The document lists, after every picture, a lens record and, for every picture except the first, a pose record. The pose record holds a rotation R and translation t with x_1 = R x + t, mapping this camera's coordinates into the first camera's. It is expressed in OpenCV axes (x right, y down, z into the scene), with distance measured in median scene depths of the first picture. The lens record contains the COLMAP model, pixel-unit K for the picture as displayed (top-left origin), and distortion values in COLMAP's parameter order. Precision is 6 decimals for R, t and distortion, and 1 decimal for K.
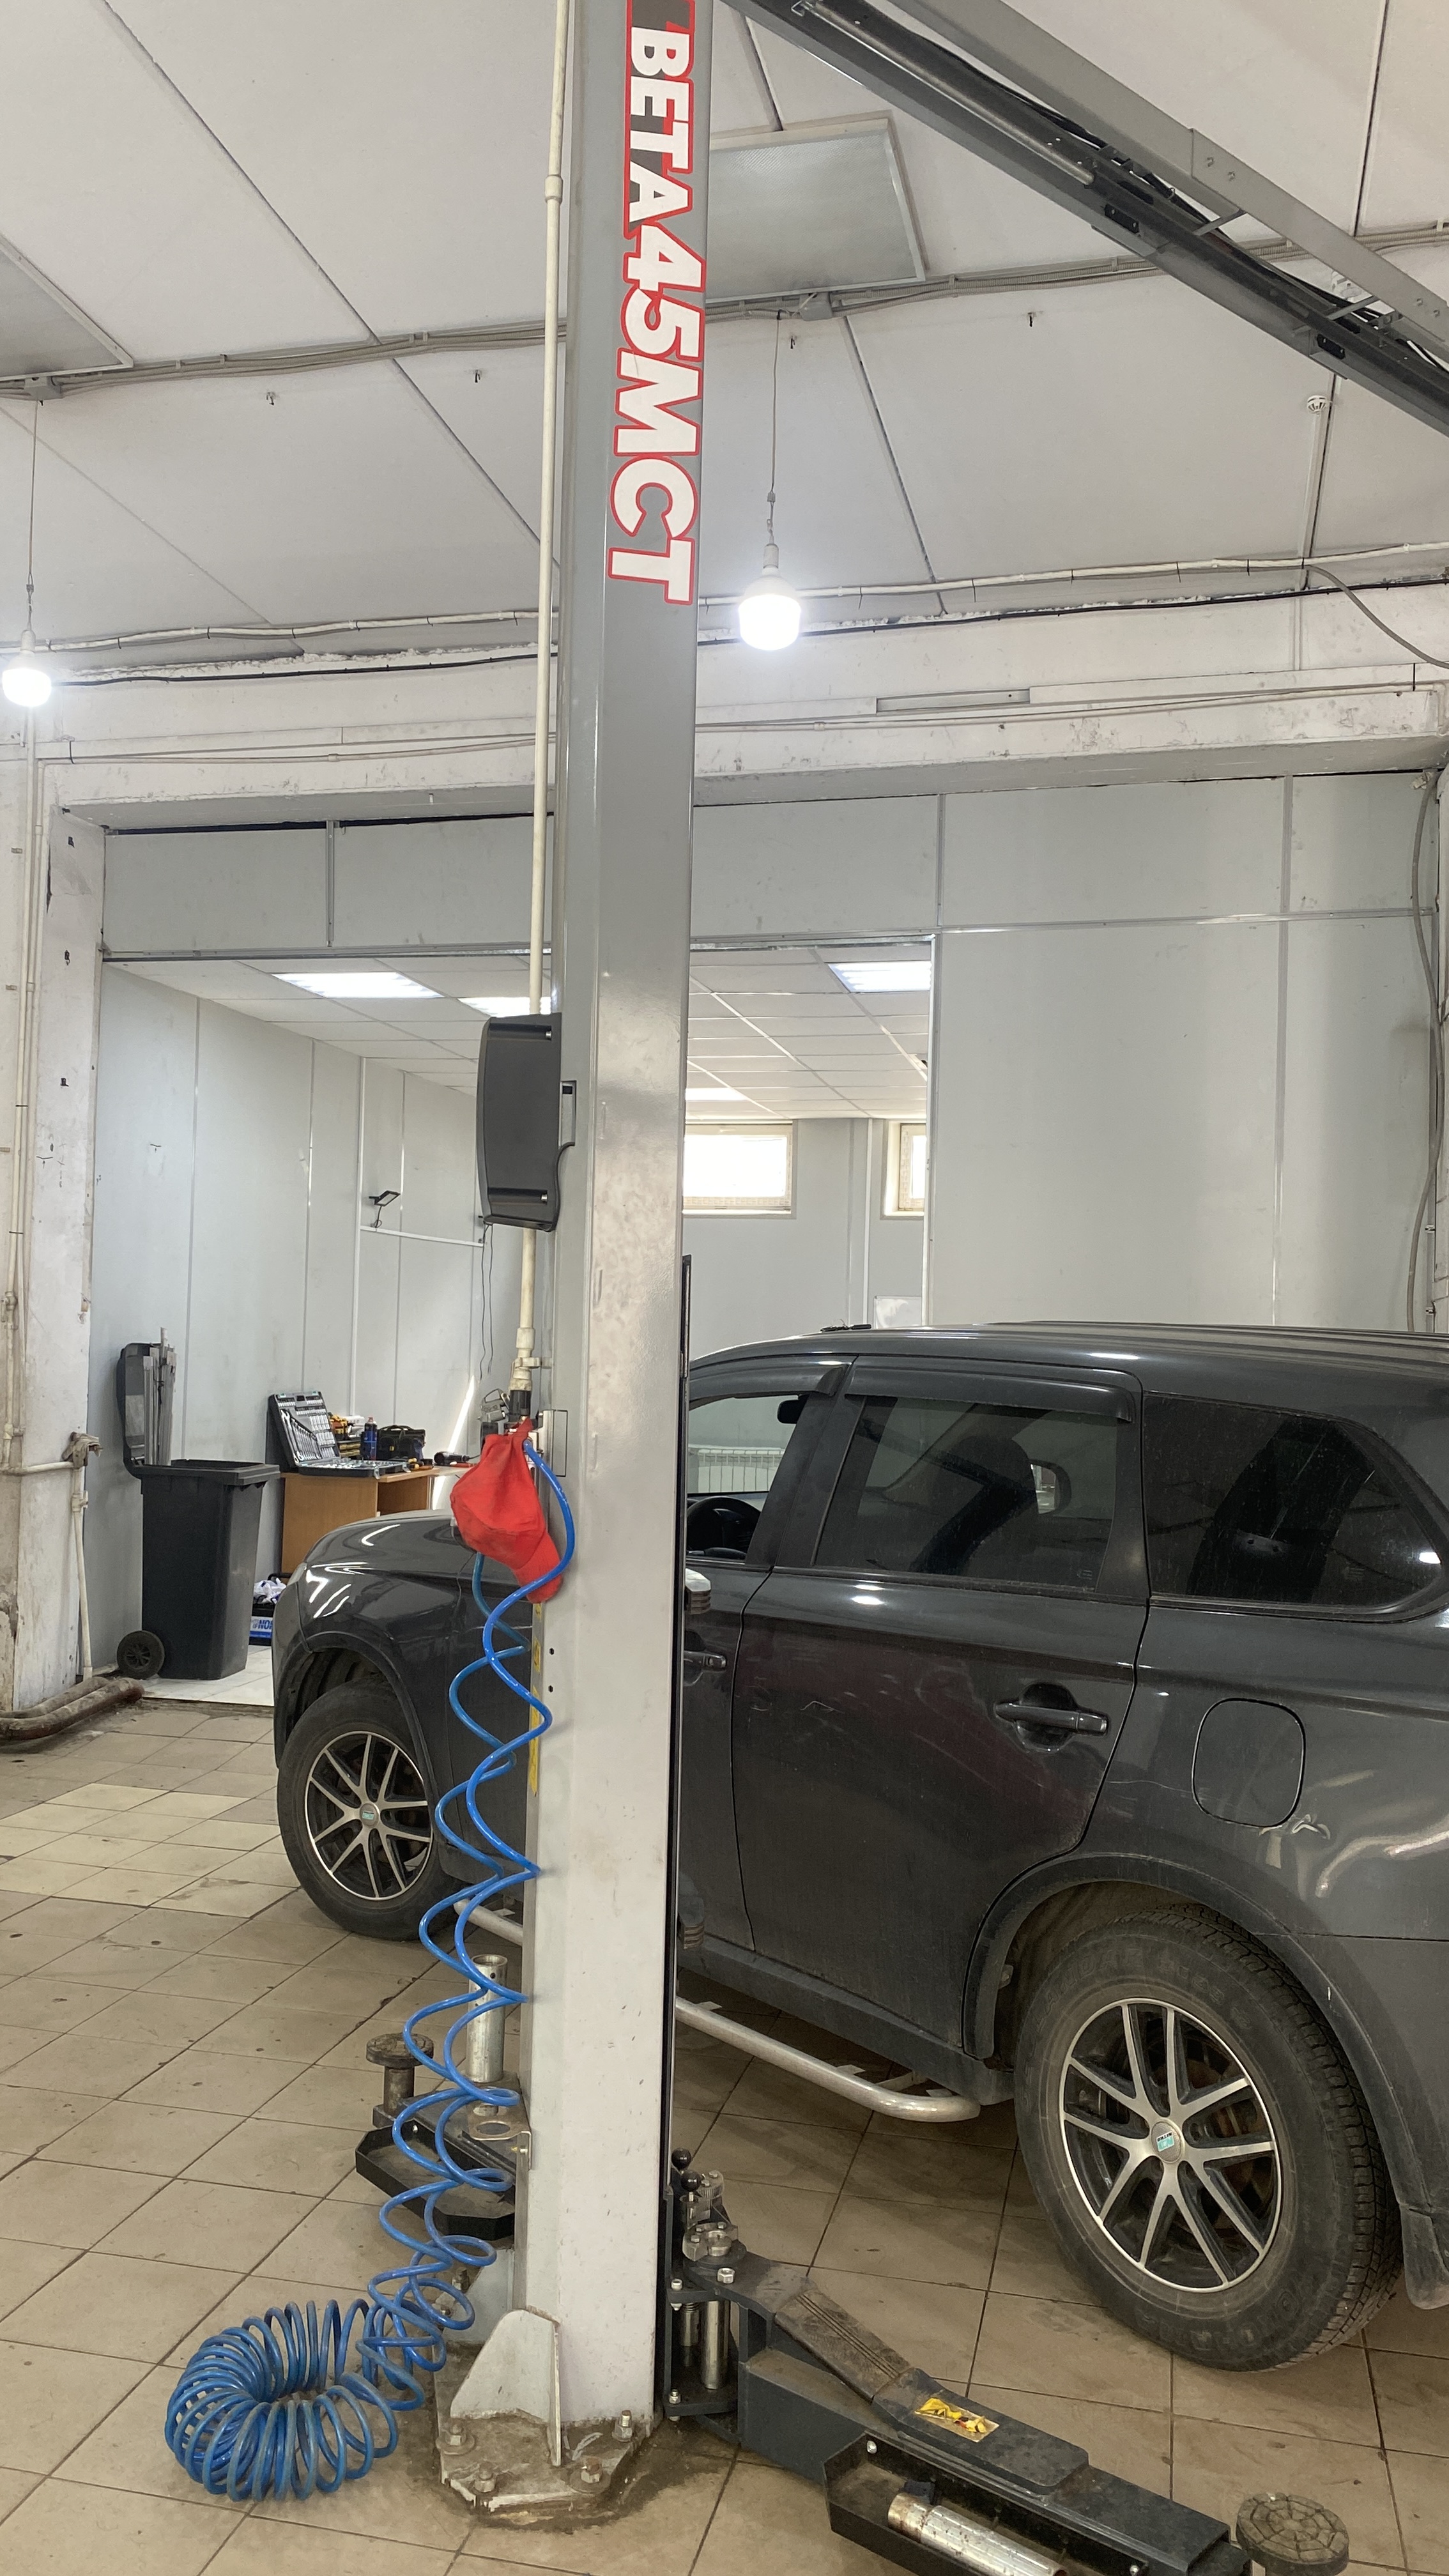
lens RADIAL K [[1948.6, 0, 718.0], [0, 1948.6, 1241.7], [0, 0, 1]] dist [0.037587, -0.039752]
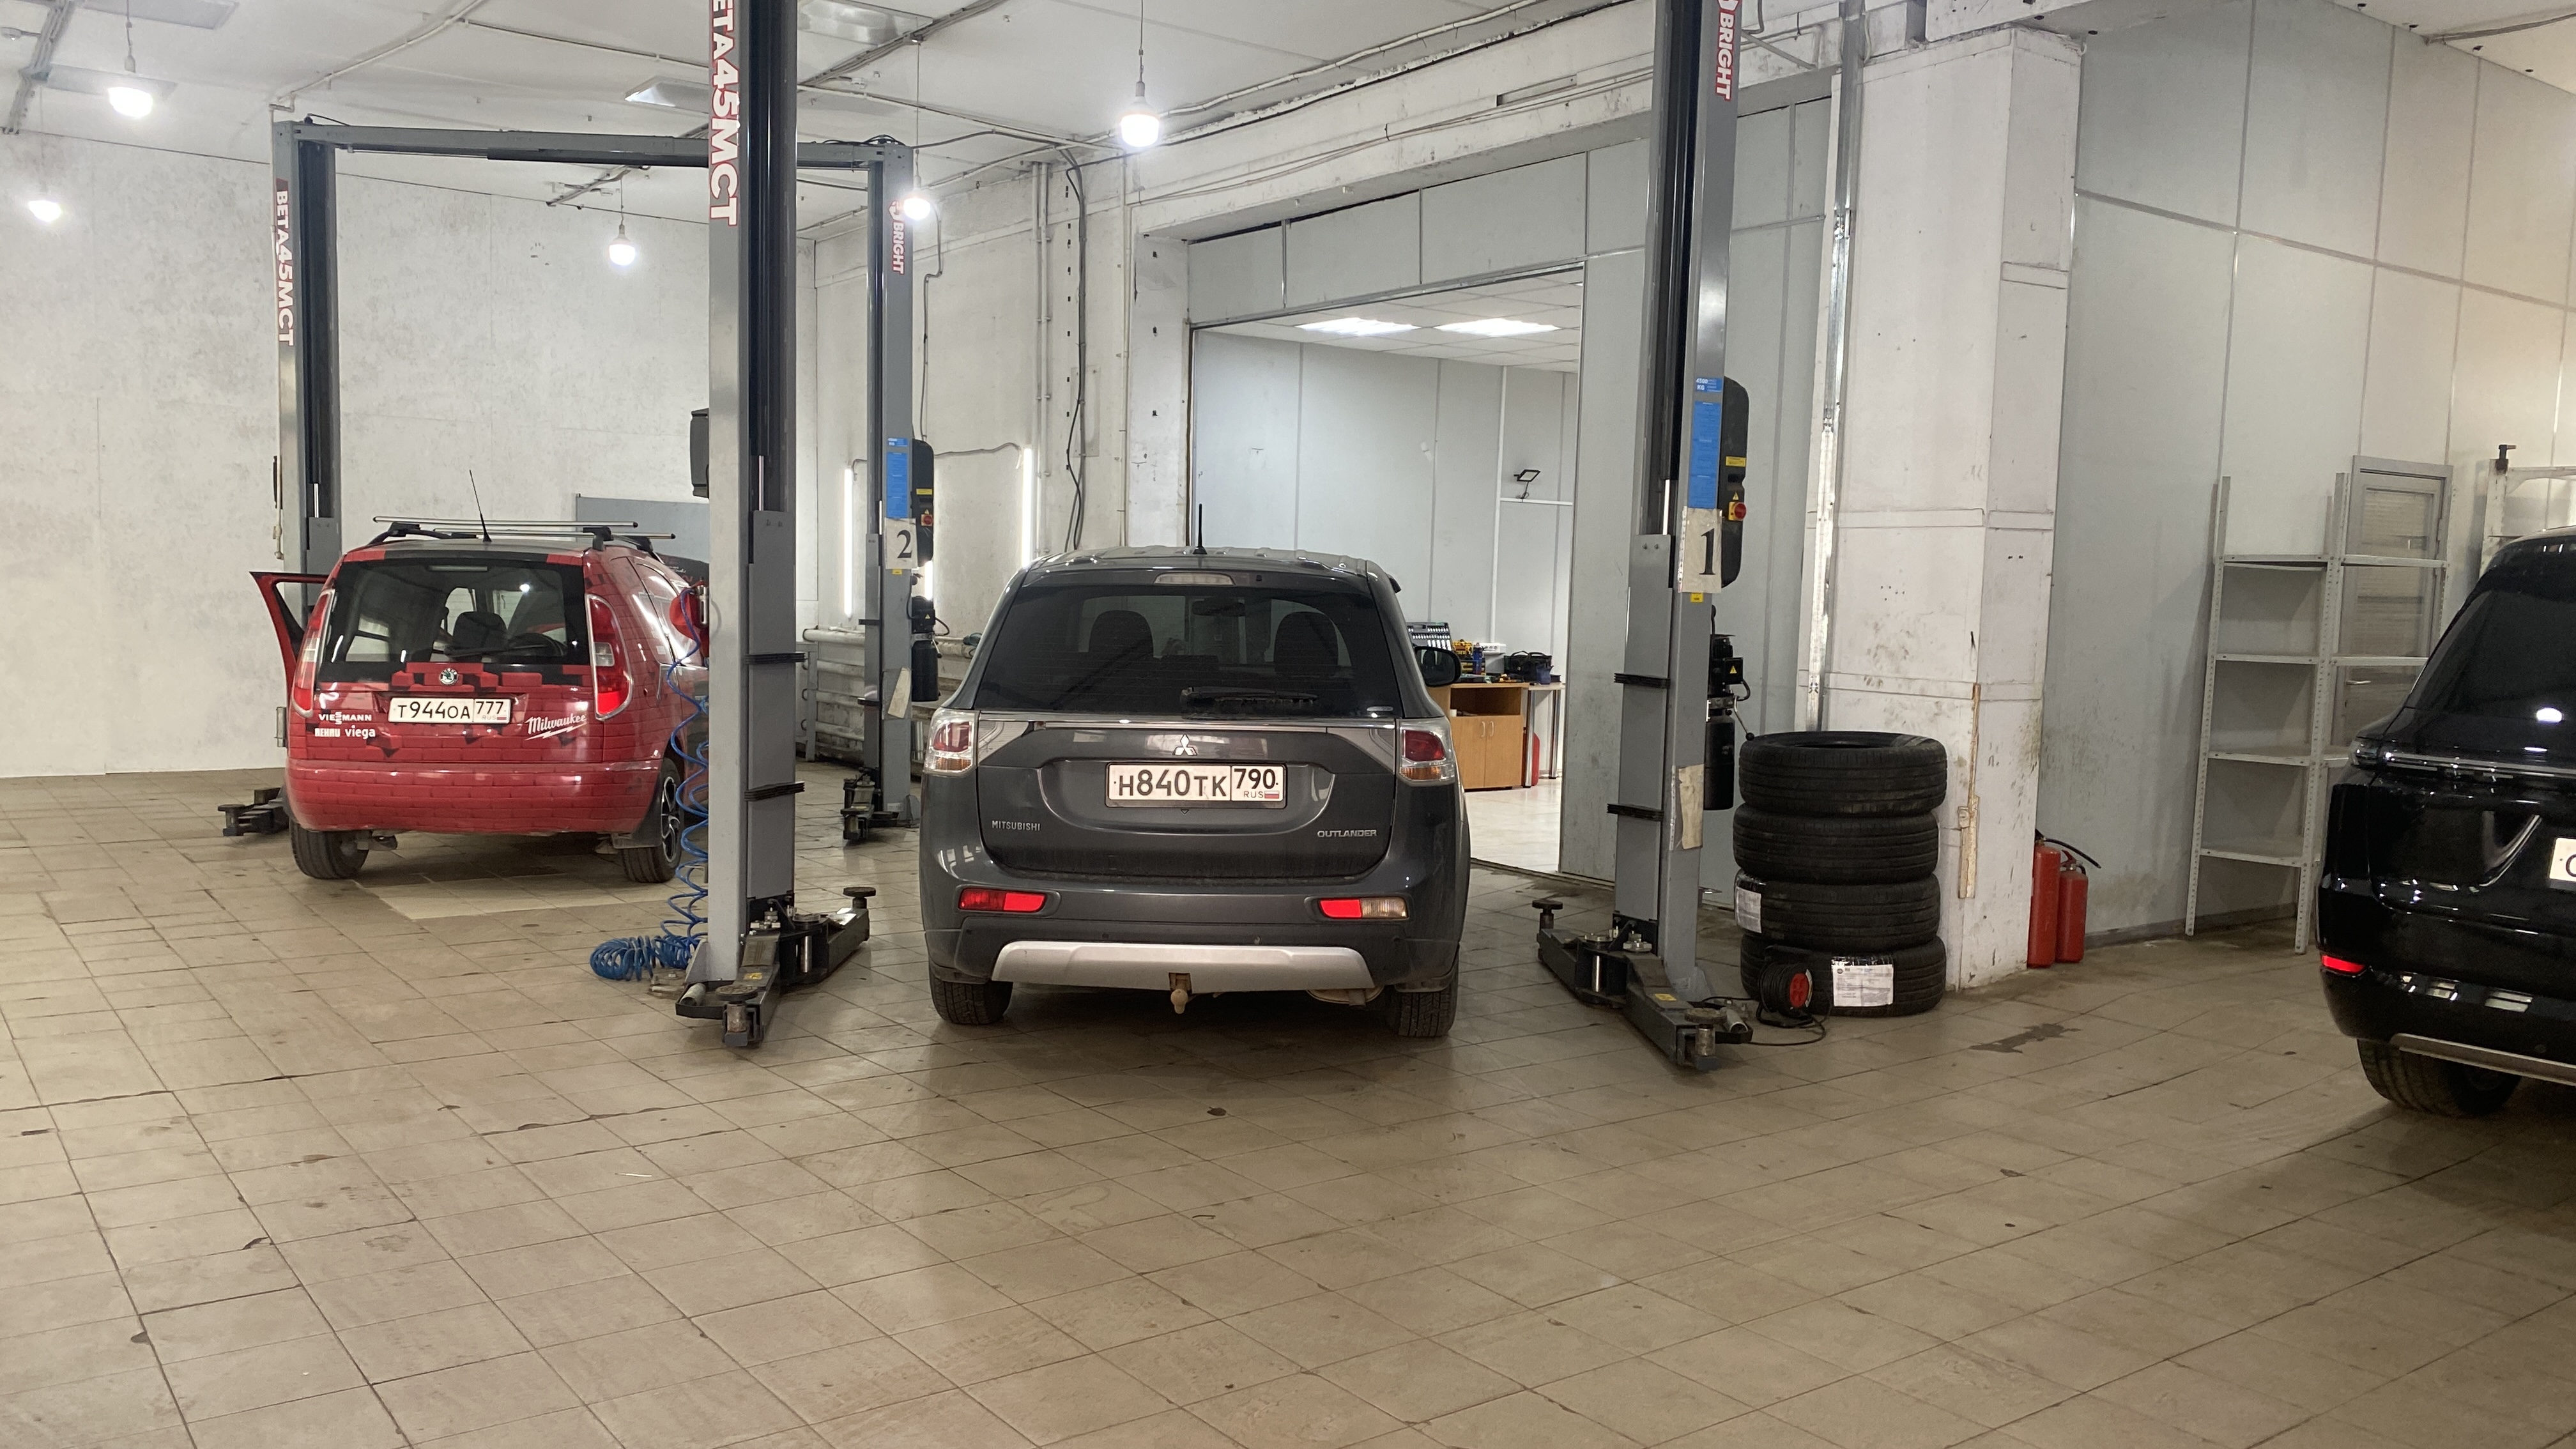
lens RADIAL K [[1949.5, 0, 1288.0], [0, 1949.5, 724.5], [0, 0, 1]] dist [0.044305, -0.054007]
pose [[0.776788, 0.042712, -0.628312, 1.132361], [0.023073, 0.995097, 0.096171, 0.030025], [0.629339, -0.089202, 0.771994, -0.246220]]
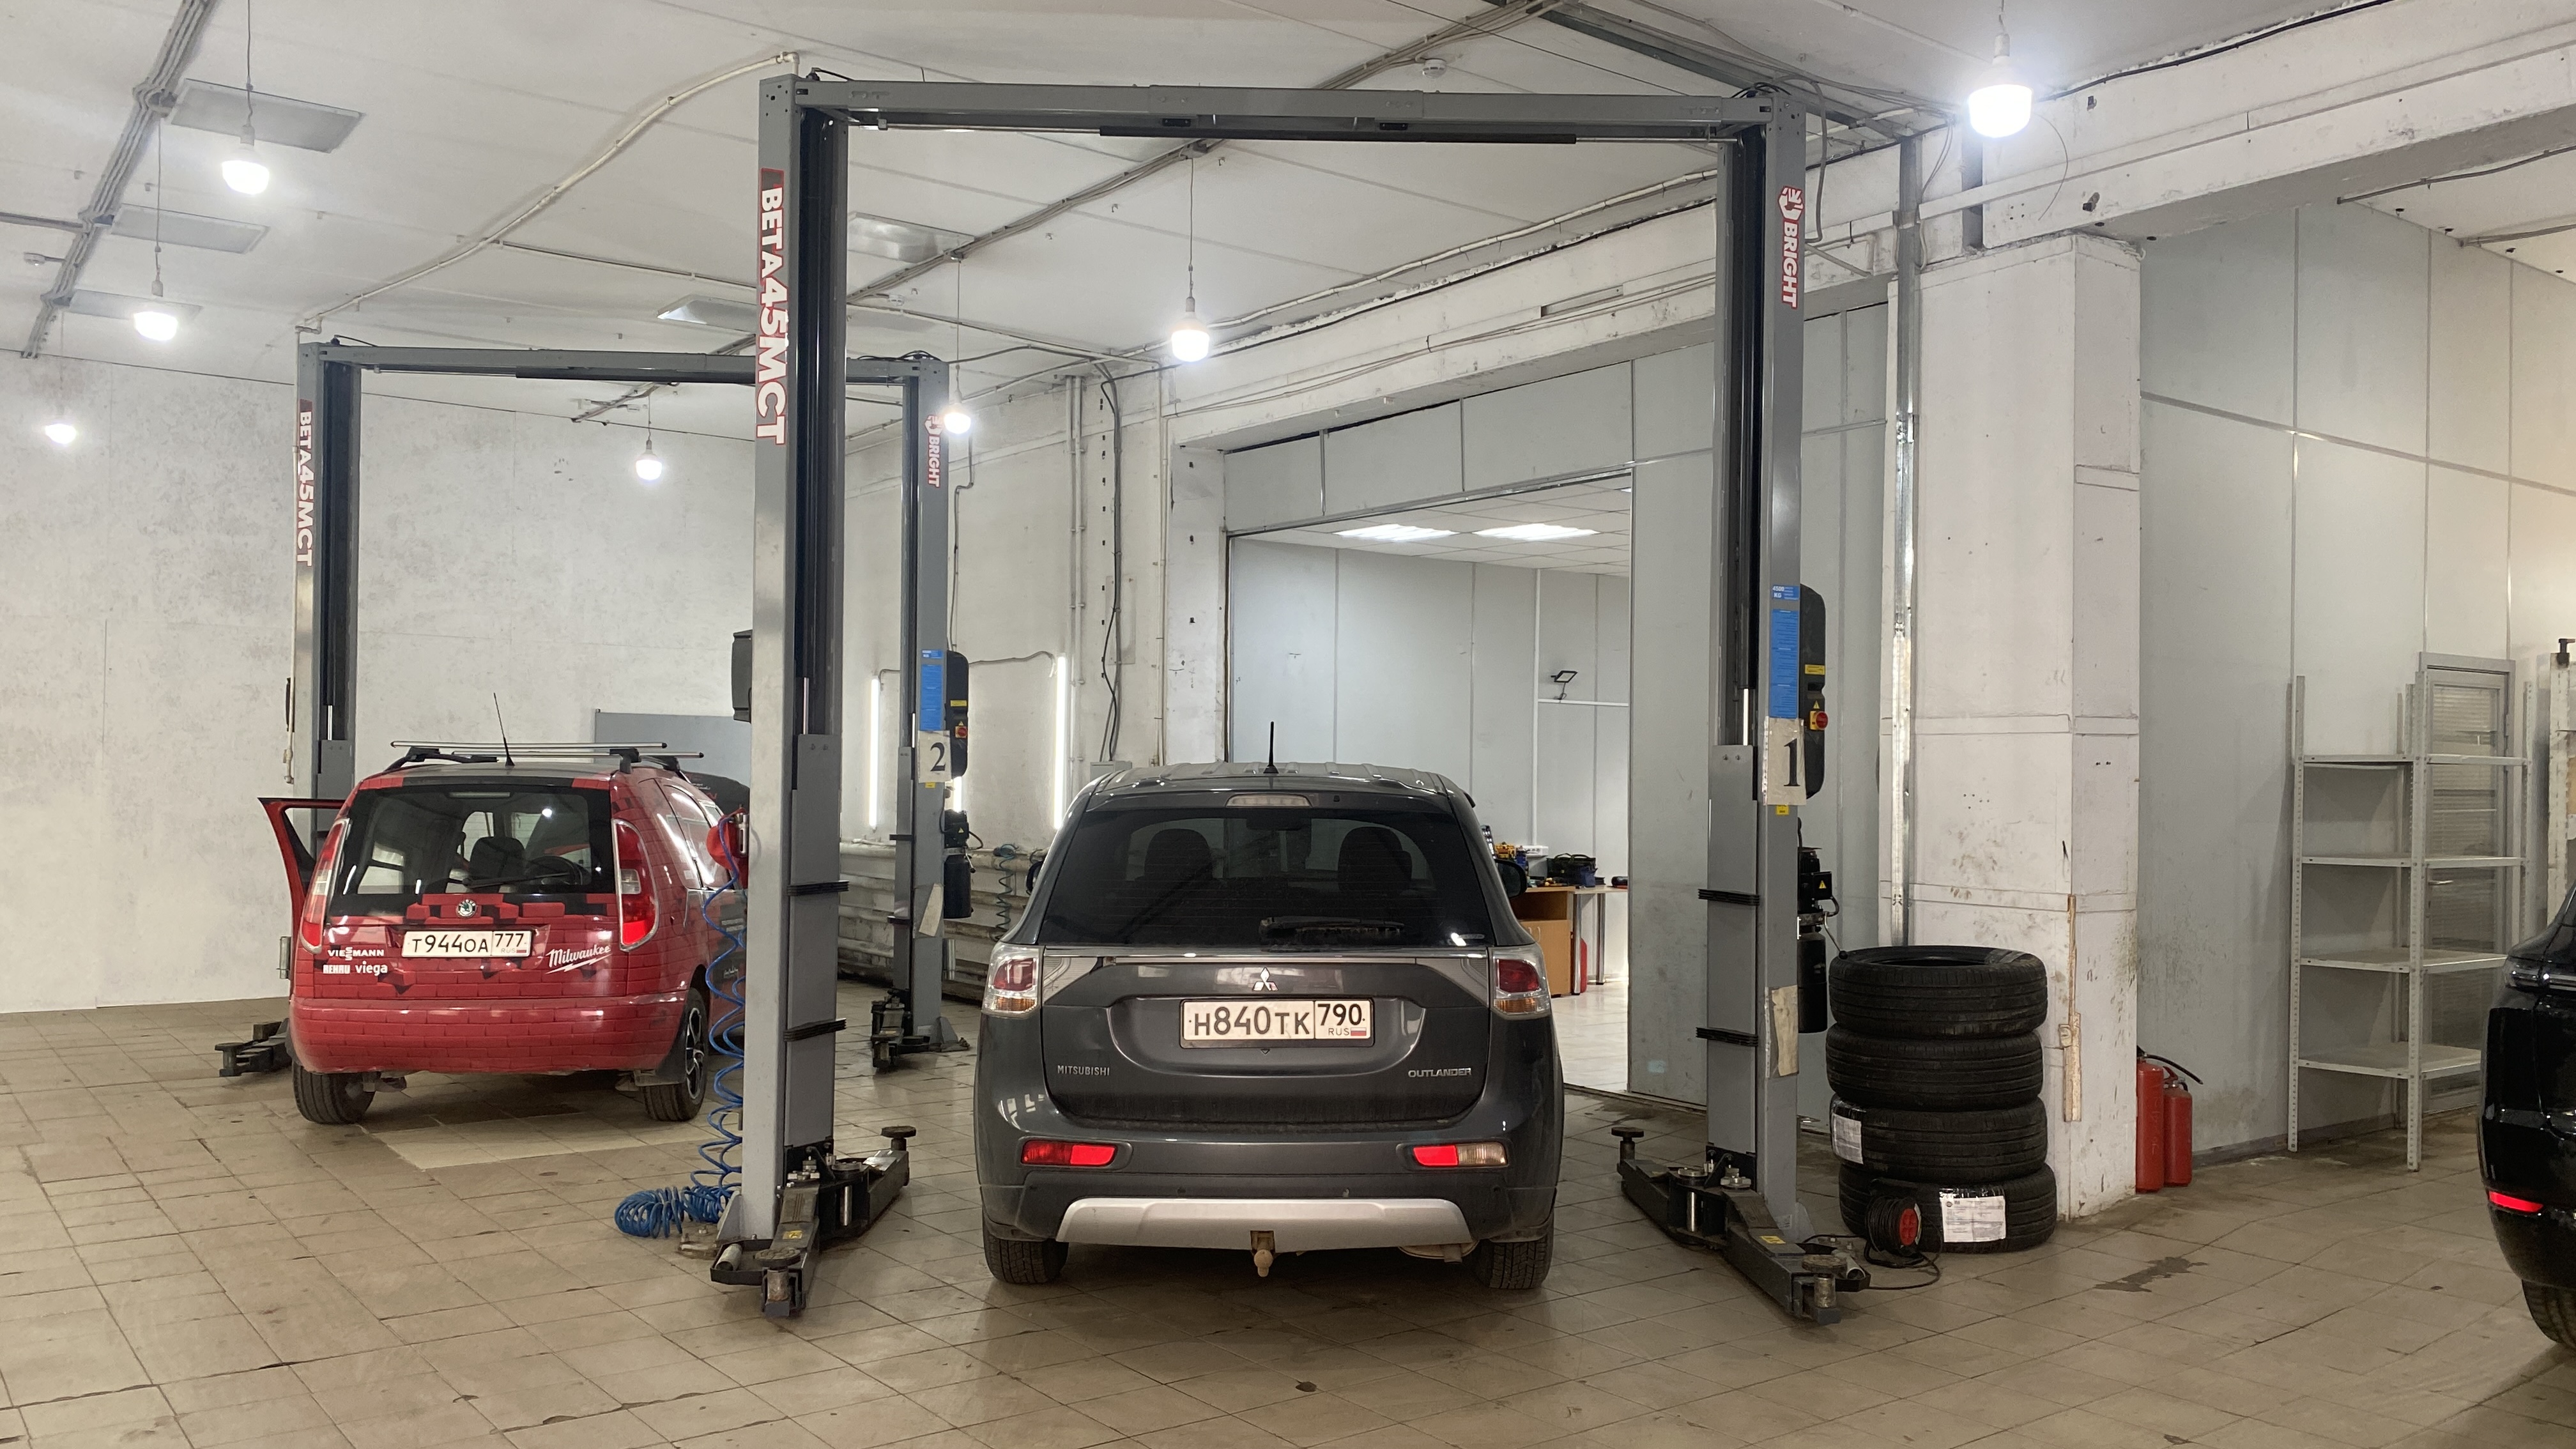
lens RADIAL K [[1948.6, 0, 1335.9], [0, 1948.6, 728.1], [0, 0, 1]] dist [0.037587, -0.039752]
pose [[0.788819, -0.030202, -0.613883, 1.066177], [0.037361, 0.999301, -0.001156, 0.015336], [0.613489, -0.022023, 0.789396, -0.224137]]
